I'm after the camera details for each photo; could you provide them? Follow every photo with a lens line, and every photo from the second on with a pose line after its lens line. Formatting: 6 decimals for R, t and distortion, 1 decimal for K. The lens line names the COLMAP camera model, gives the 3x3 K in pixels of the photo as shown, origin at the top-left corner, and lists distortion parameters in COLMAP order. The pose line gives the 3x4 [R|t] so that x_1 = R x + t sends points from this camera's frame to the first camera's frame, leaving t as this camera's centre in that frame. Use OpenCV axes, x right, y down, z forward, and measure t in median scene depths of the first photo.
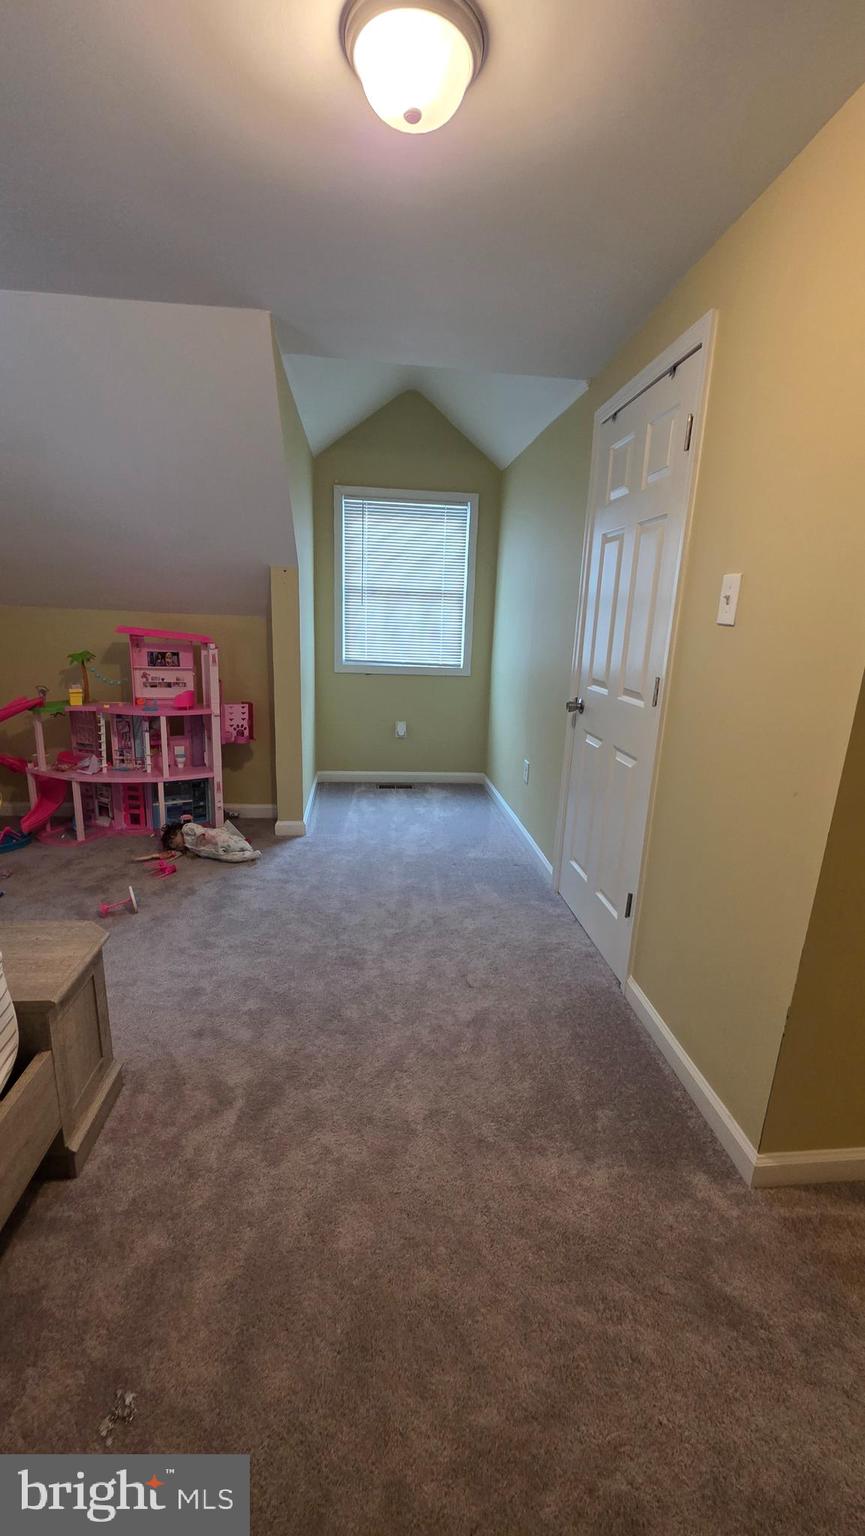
lens RADIAL K [[617.2, 0, 428.7], [0, 617.2, 766.1], [0, 0, 1]] dist [0.000303, -0.000023]
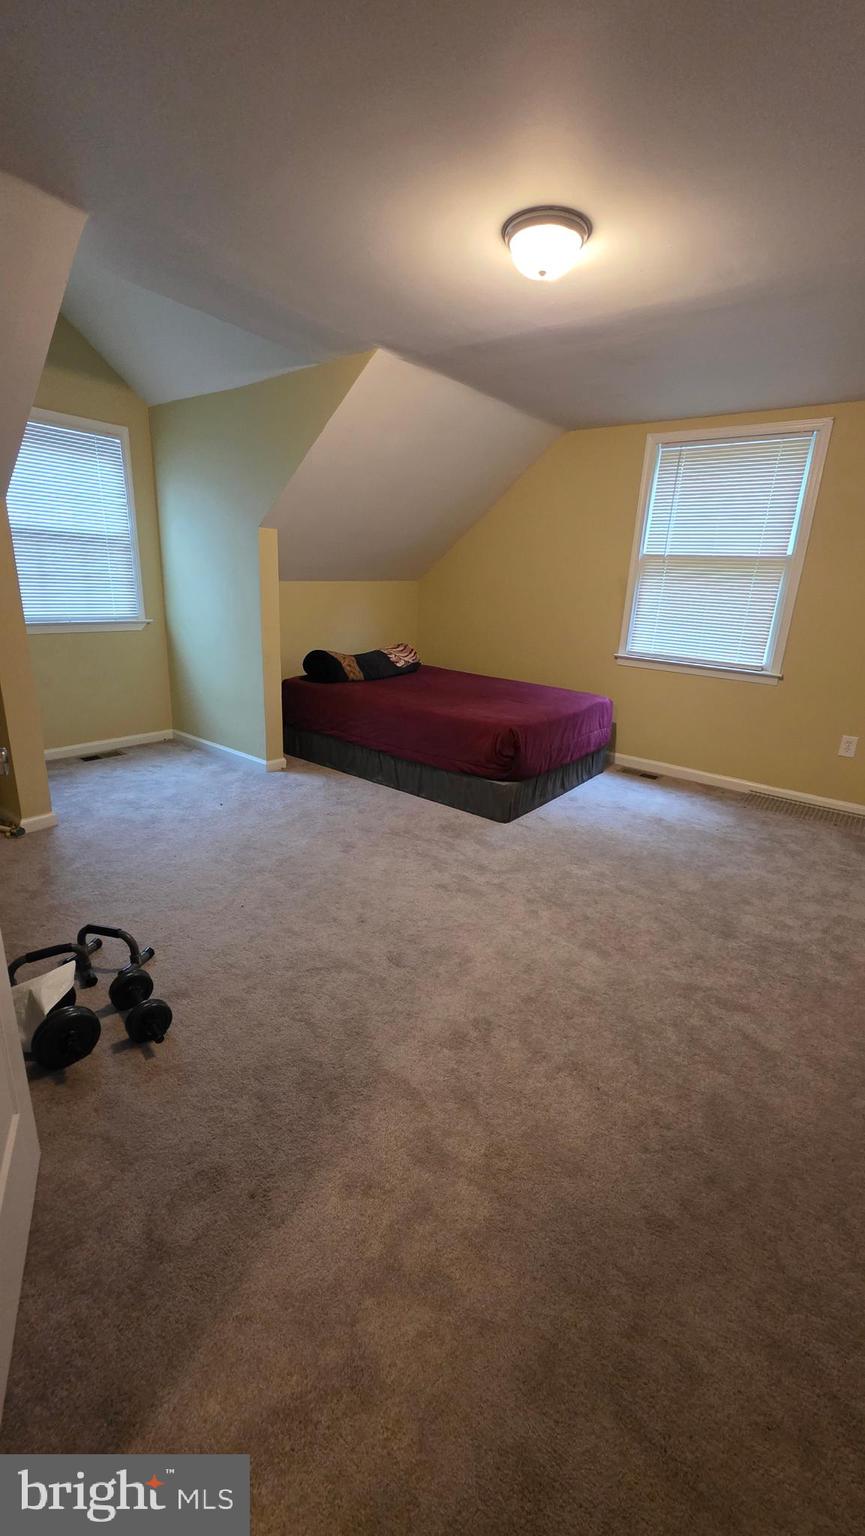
lens RADIAL K [[618.6, 0, 432.5], [0, 618.6, 768.0], [0, 0, 1]] dist [0.000893, 0.000446]
pose [[0.675336, -0.222678, 0.703090, -0.473863], [0.153385, 0.974891, 0.161431, -0.028619], [-0.721384, -0.001176, 0.692535, 0.025692]]
